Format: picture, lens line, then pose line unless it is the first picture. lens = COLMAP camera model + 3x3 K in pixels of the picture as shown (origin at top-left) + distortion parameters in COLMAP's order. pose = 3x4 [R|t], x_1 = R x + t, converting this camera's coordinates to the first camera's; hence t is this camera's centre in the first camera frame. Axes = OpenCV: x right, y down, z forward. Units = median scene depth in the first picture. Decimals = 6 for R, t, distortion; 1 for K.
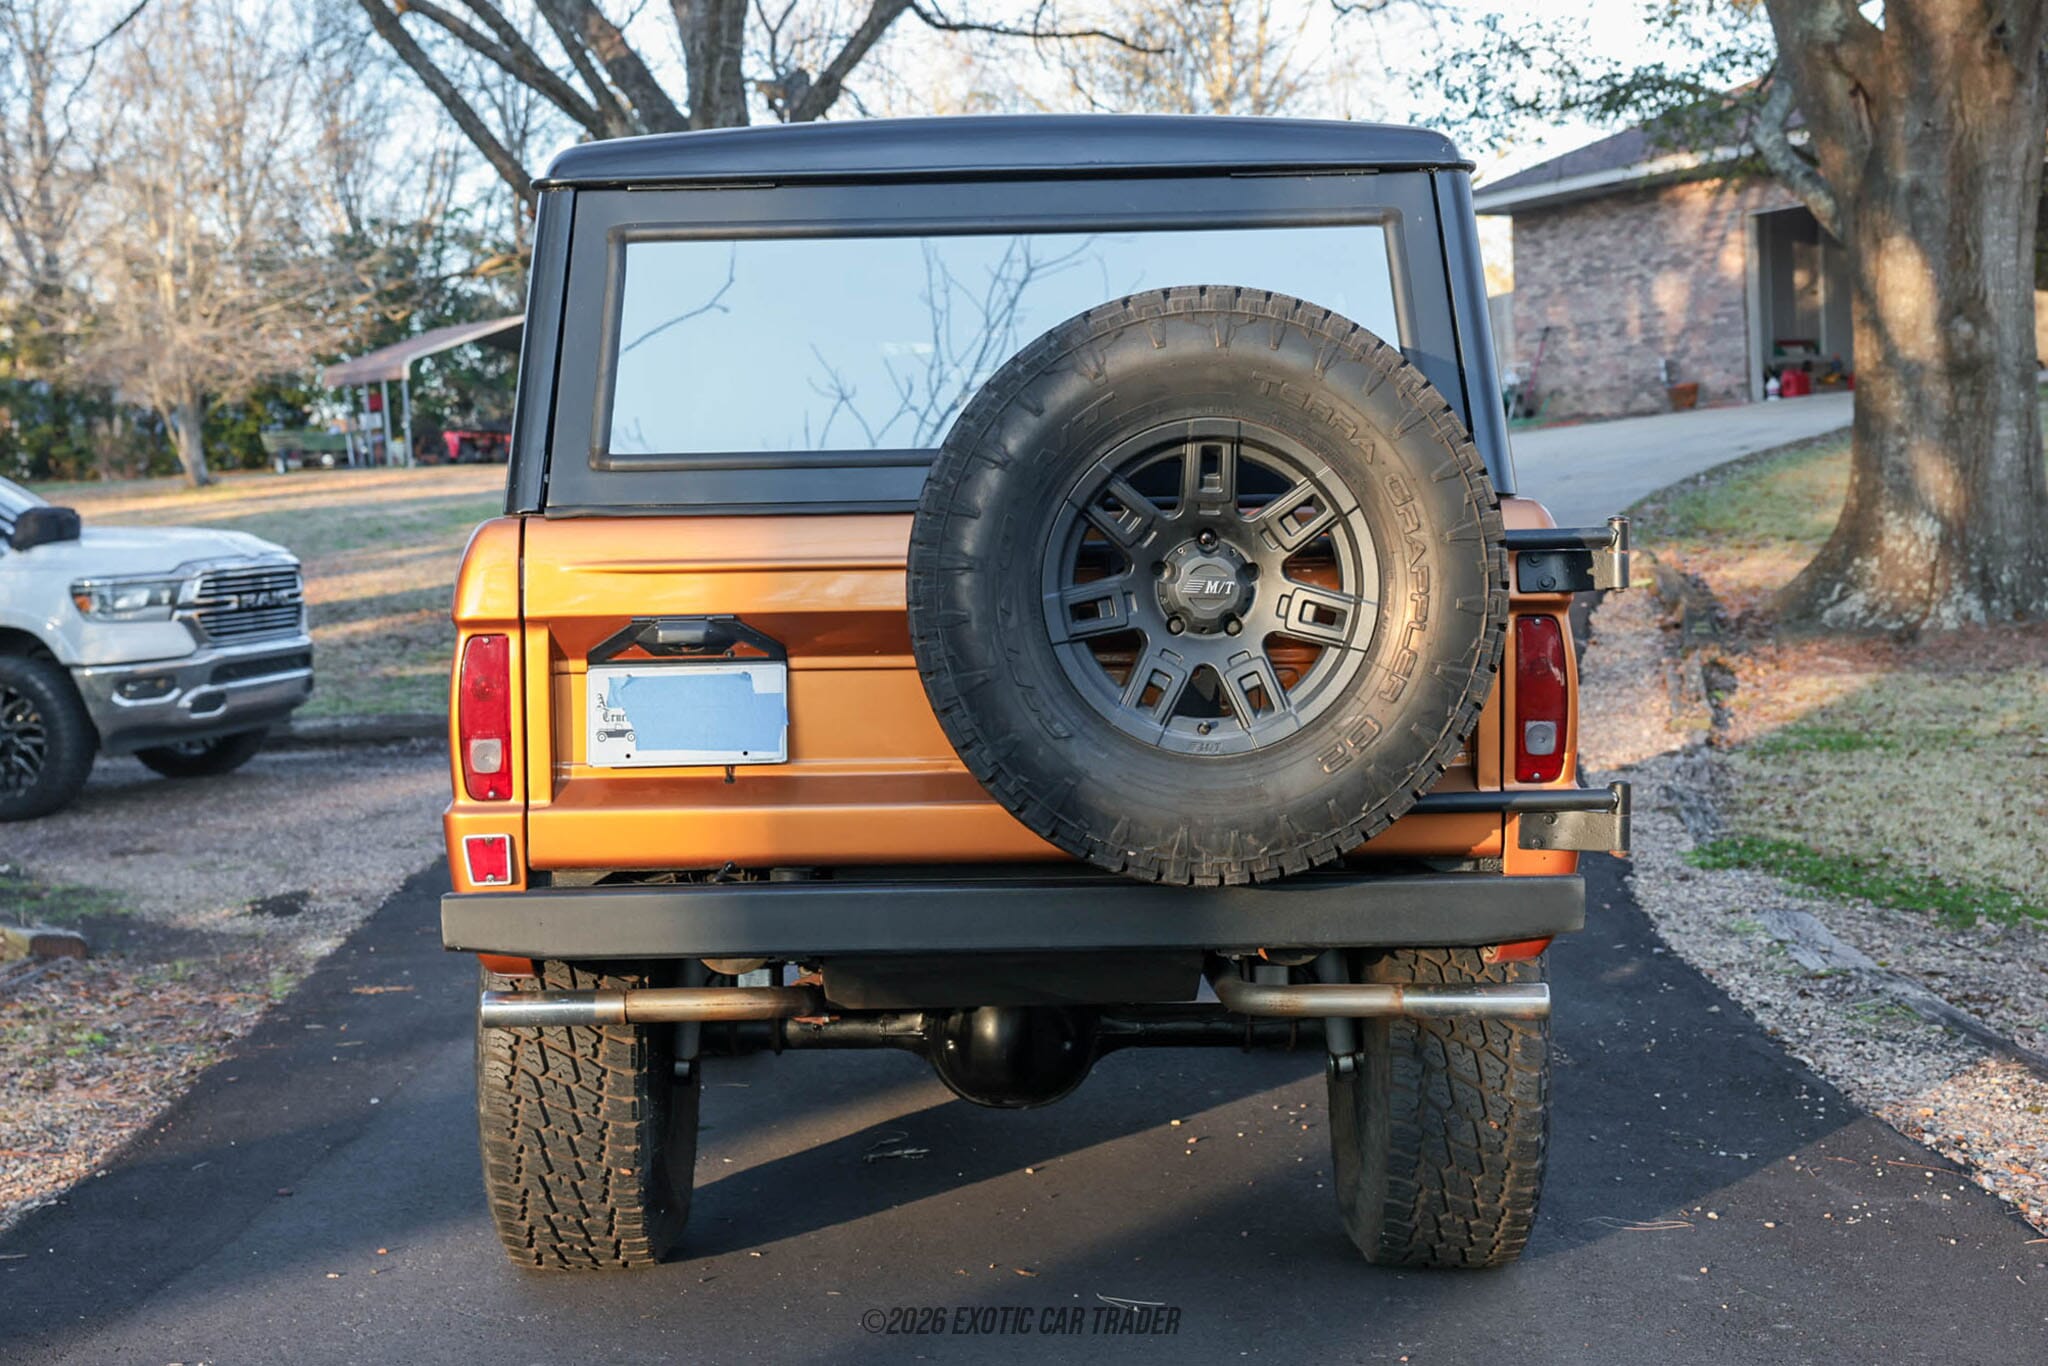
lens RADIAL K [[2955.0, 0, 1024.0], [0, 2955.0, 683.0], [0, 0, 1]] dist [0.154548, -0.096629]
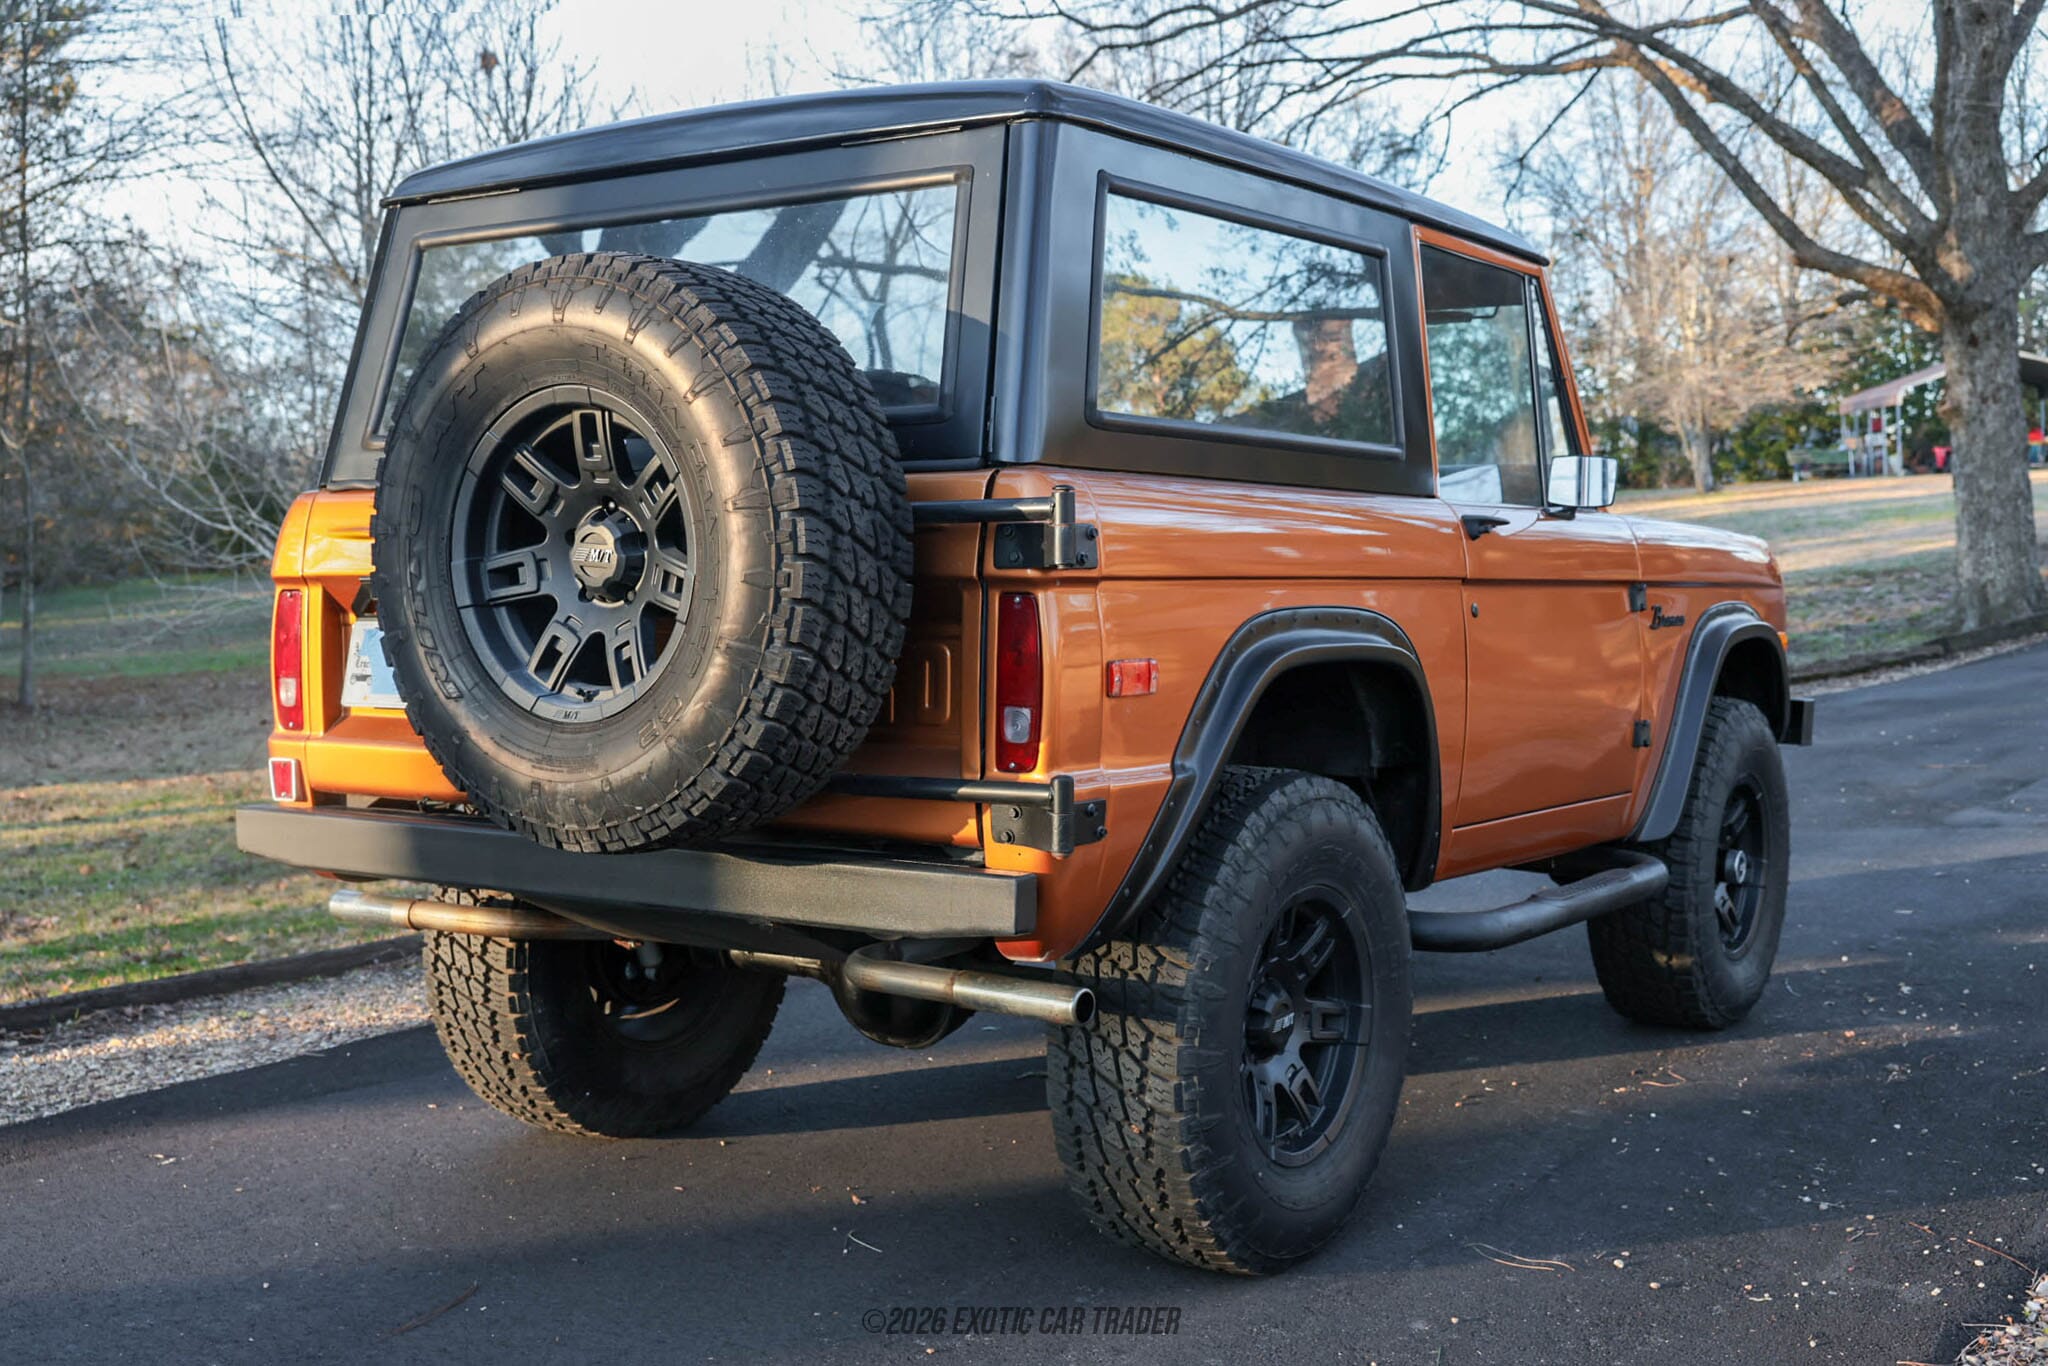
lens RADIAL K [[2242.6, 0, 1024.0], [0, 2242.6, 683.0], [0, 0, 1]] dist [0.080844, -0.016989]
pose [[0.832583, 0.044426, -0.552116, 0.119907], [-0.034650, 0.999003, 0.028133, -0.003116], [0.552815, -0.004292, 0.833293, 0.087902]]
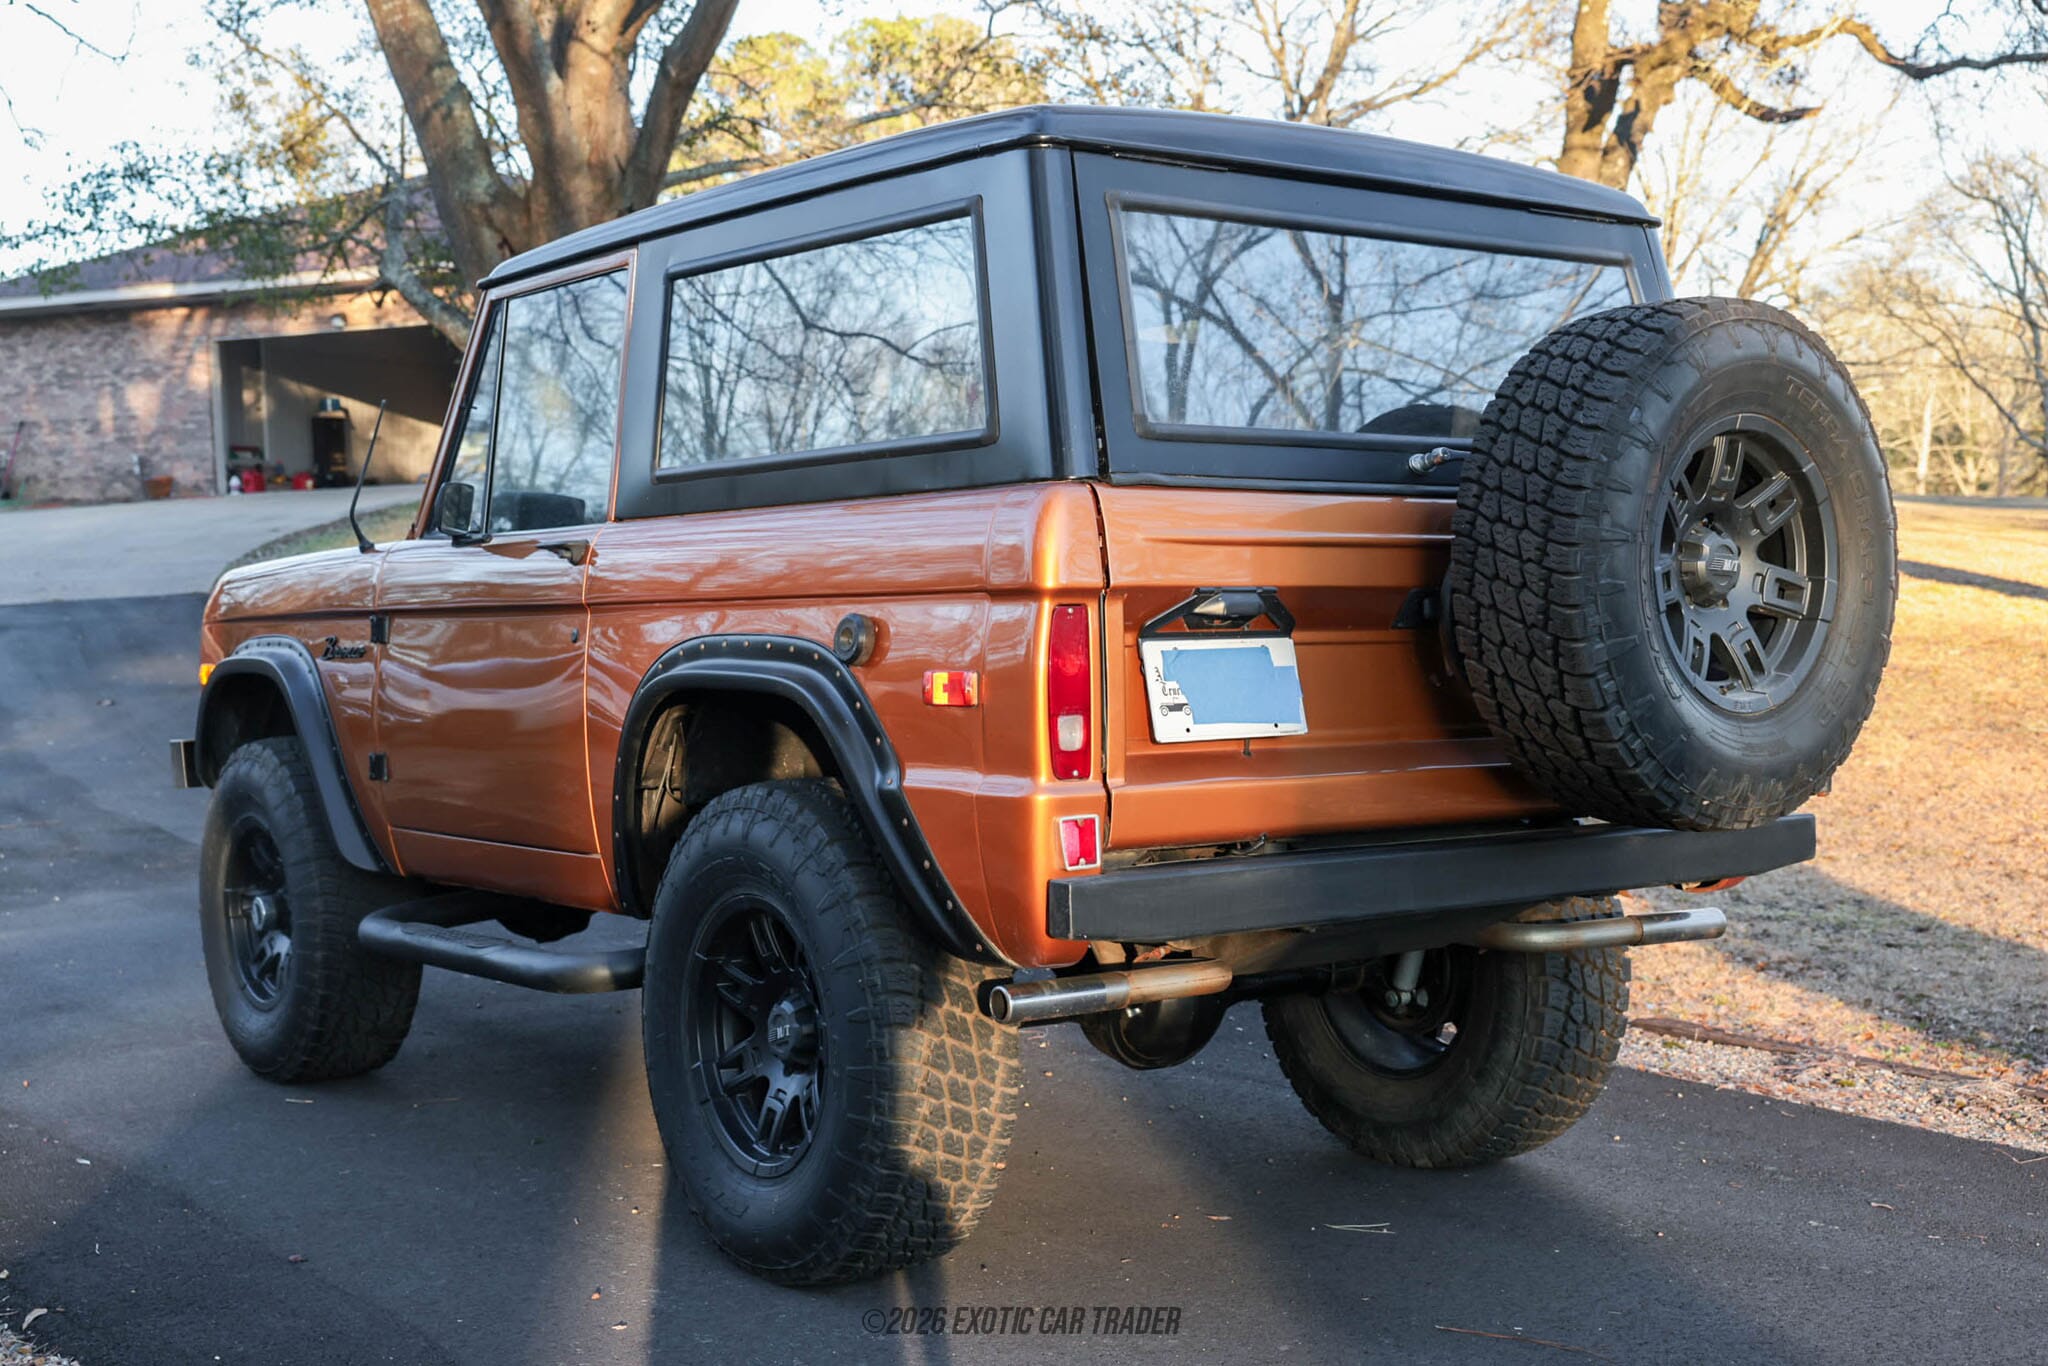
lens RADIAL K [[2347.2, 0, 1024.0], [0, 2347.2, 683.0], [0, 0, 1]] dist [0.037568, 0.016070]
pose [[0.801799, -0.005681, 0.597567, -0.136575], [0.018167, 0.999724, -0.014871, 0.004168], [-0.597318, 0.022779, 0.801681, 0.087724]]
